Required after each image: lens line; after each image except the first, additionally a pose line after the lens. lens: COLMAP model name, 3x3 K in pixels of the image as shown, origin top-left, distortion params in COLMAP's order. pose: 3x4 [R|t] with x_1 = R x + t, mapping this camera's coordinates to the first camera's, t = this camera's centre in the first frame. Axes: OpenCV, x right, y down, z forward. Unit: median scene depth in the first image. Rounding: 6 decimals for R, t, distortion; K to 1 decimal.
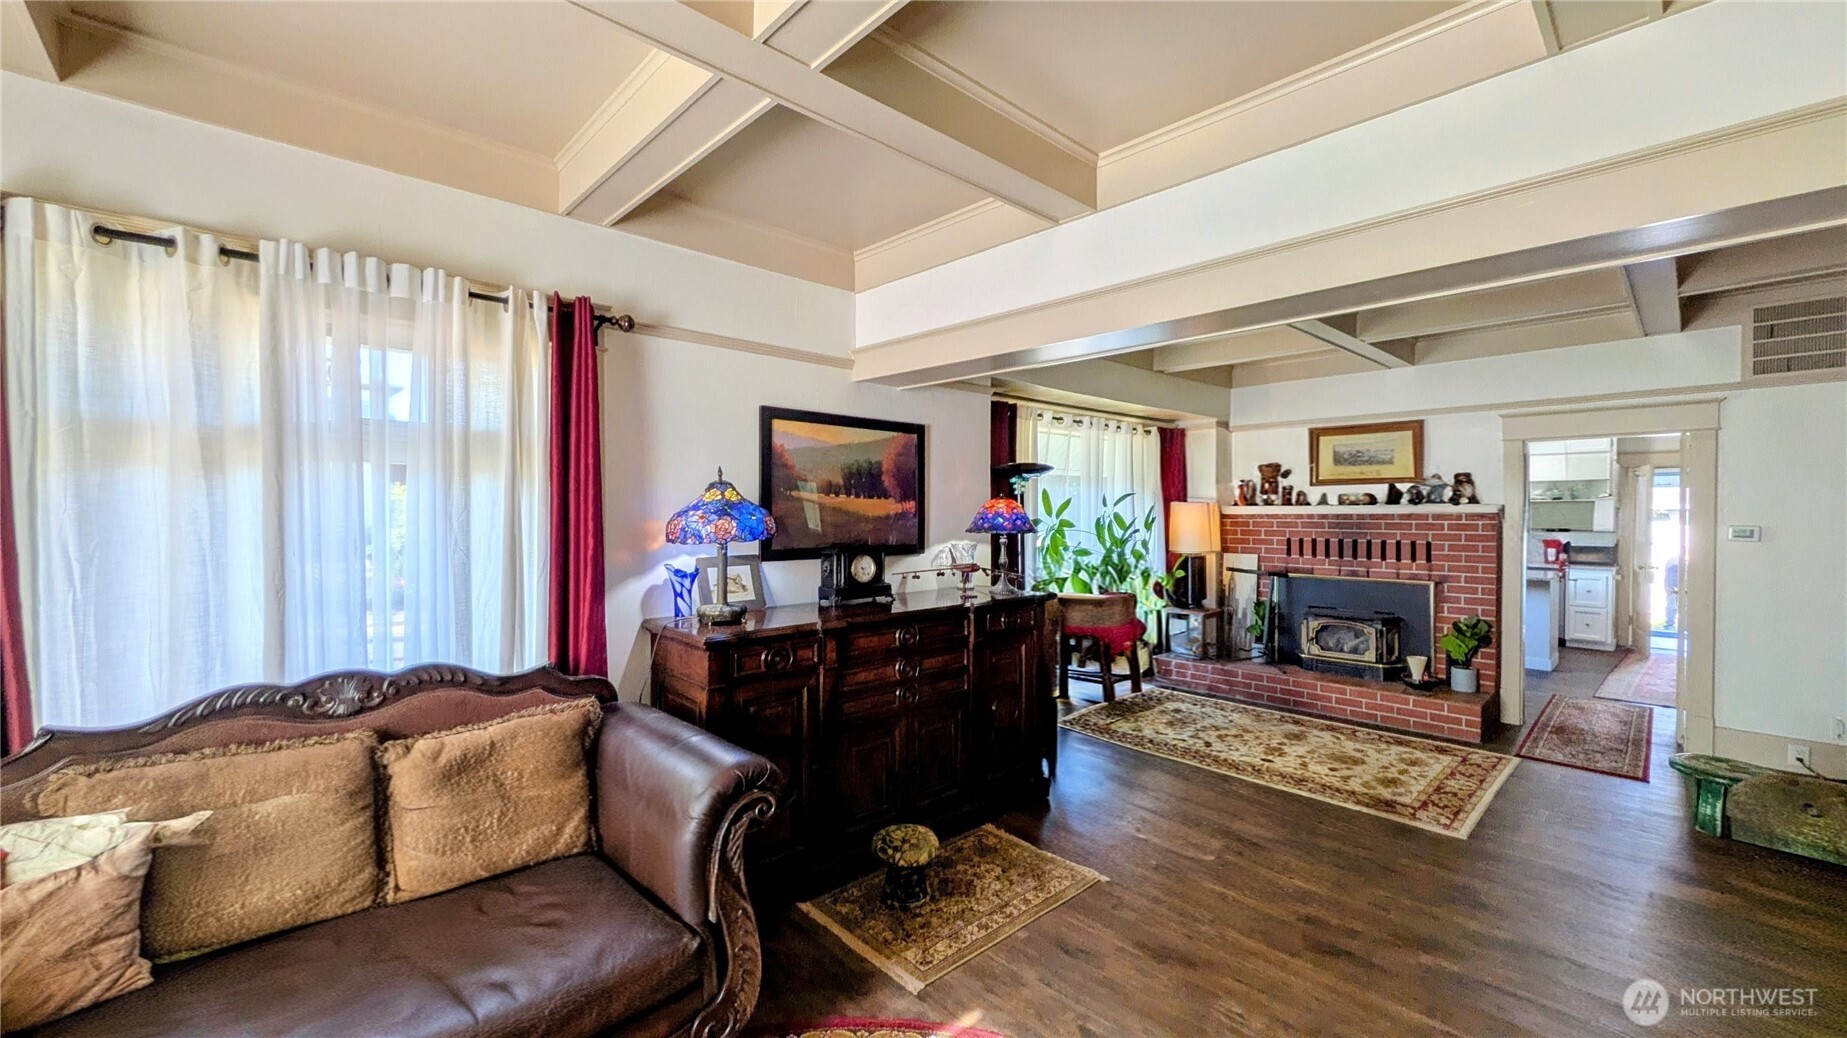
lens RADIAL K [[726.8, 0, 936.4], [0, 726.8, 512.6], [0, 0, 1]] dist [-0.000531, -0.000451]
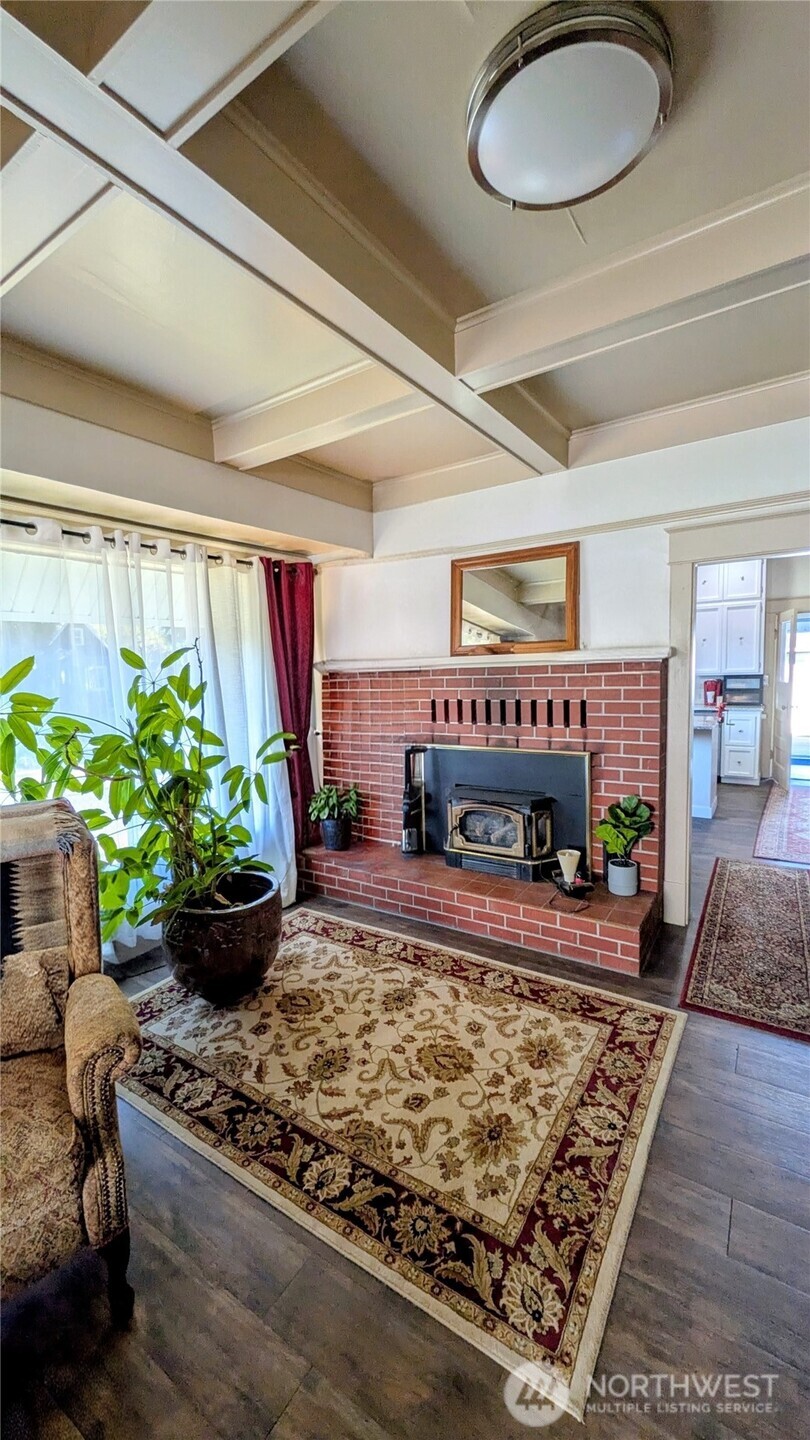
lens RADIAL K [[566.6, 0, 402.7], [0, 566.6, 718.5], [0, 0, 1]] dist [-0.000531, -0.000451]
pose [[0.975292, -0.053526, 0.214337, 0.369322], [0.035636, 0.995616, 0.086479, 0.000844], [-0.218026, -0.076704, 0.972924, 0.466980]]
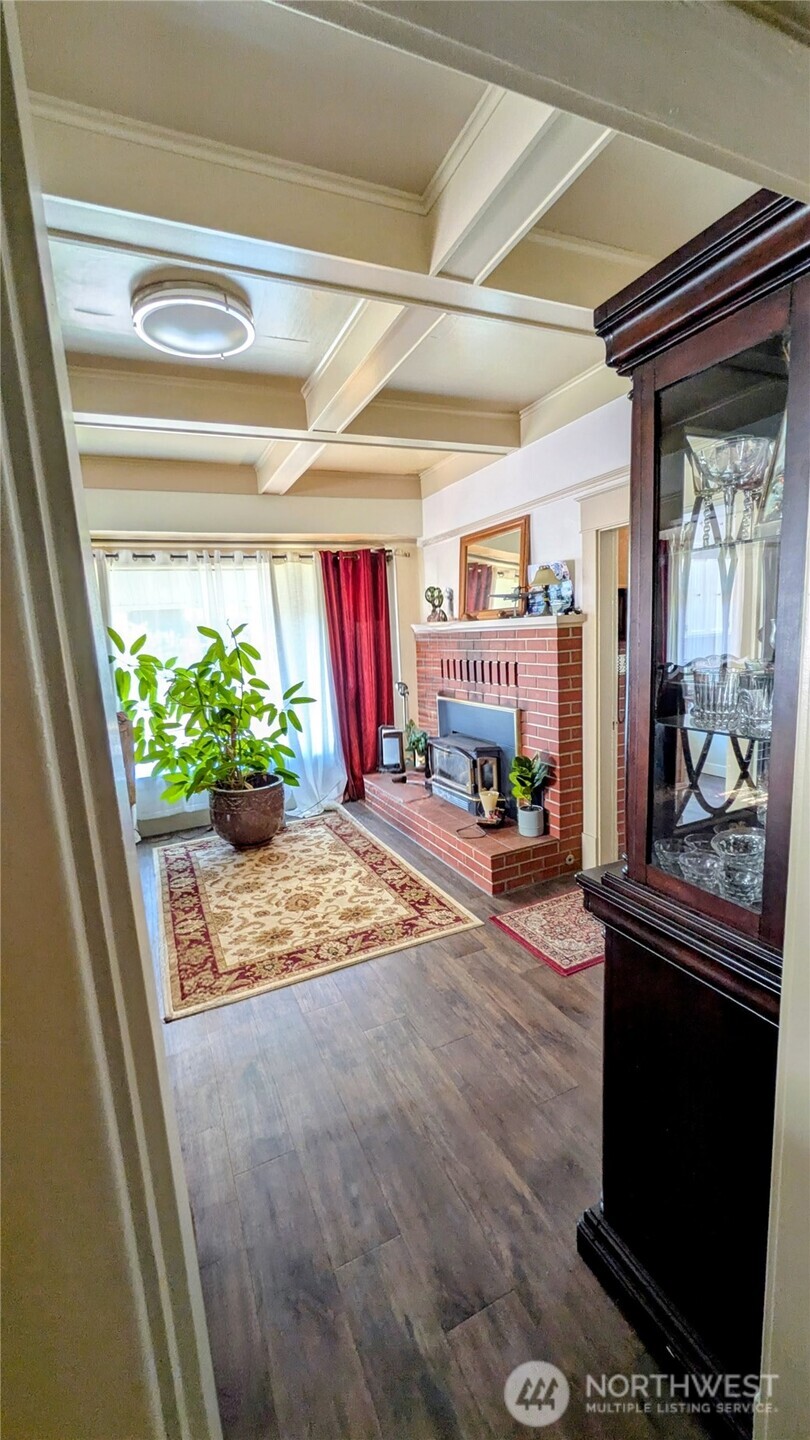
lens RADIAL K [[566.6, 0, 401.4], [0, 566.6, 718.2], [0, 0, 1]] dist [-0.000531, -0.000451]
pose [[0.944706, -0.002208, -0.327910, 0.784790], [0.053228, 0.987748, 0.146698, -0.000081], [0.323569, -0.156040, 0.933250, 0.327481]]
